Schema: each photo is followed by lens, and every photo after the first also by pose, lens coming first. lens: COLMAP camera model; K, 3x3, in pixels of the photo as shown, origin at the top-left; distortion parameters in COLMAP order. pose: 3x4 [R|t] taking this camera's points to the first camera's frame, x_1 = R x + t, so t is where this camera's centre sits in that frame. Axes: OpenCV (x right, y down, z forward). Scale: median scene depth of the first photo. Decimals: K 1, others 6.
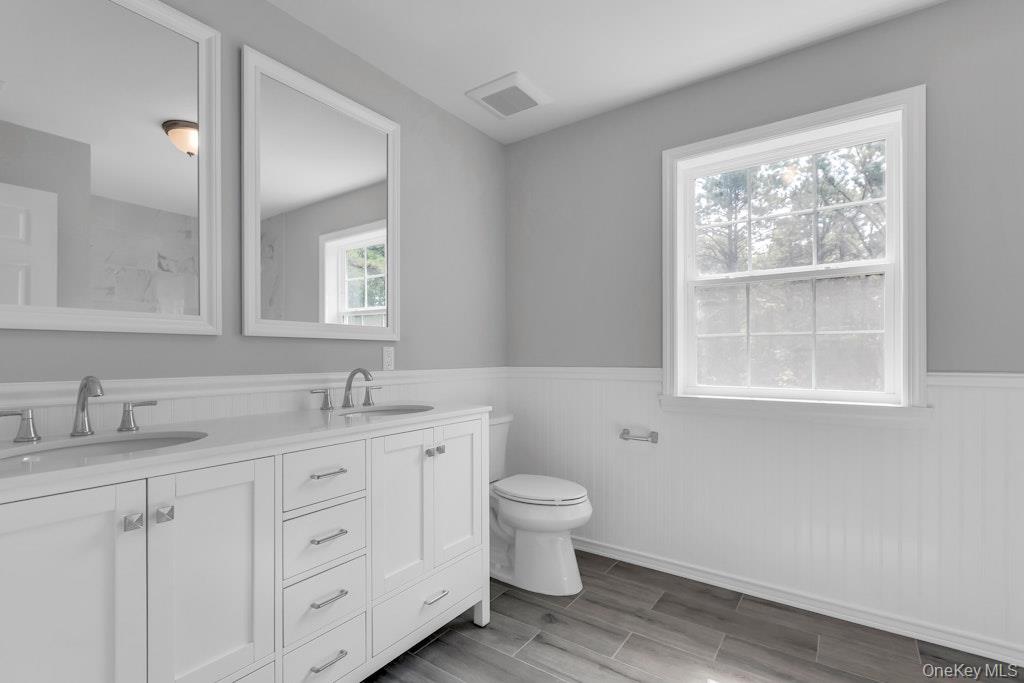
lens RADIAL K [[464.6, 0, 512.0], [0, 464.6, 341.5], [0, 0, 1]] dist [-0.001958, 0.000139]
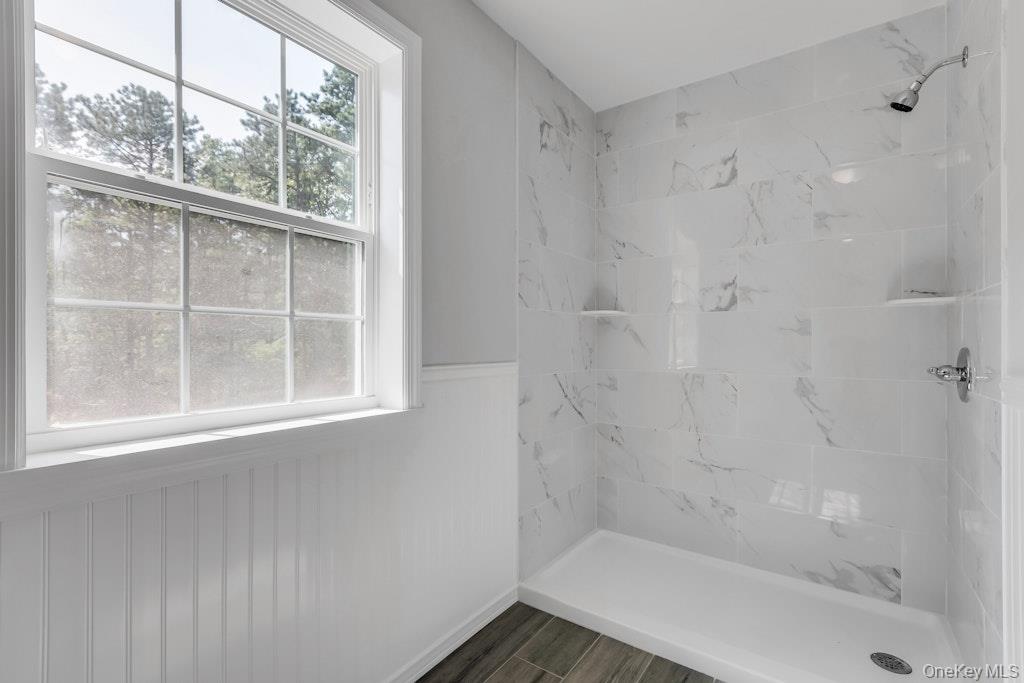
lens RADIAL K [[464.6, 0, 512.0], [0, 464.6, 341.5], [0, 0, 1]] dist [-0.001958, 0.000139]
pose [[-0.001317, 0.007956, 0.999967, 0.017822], [-0.024522, 0.999667, -0.007985, 0.019063], [-0.999698, -0.024531, -0.001121, 0.766584]]
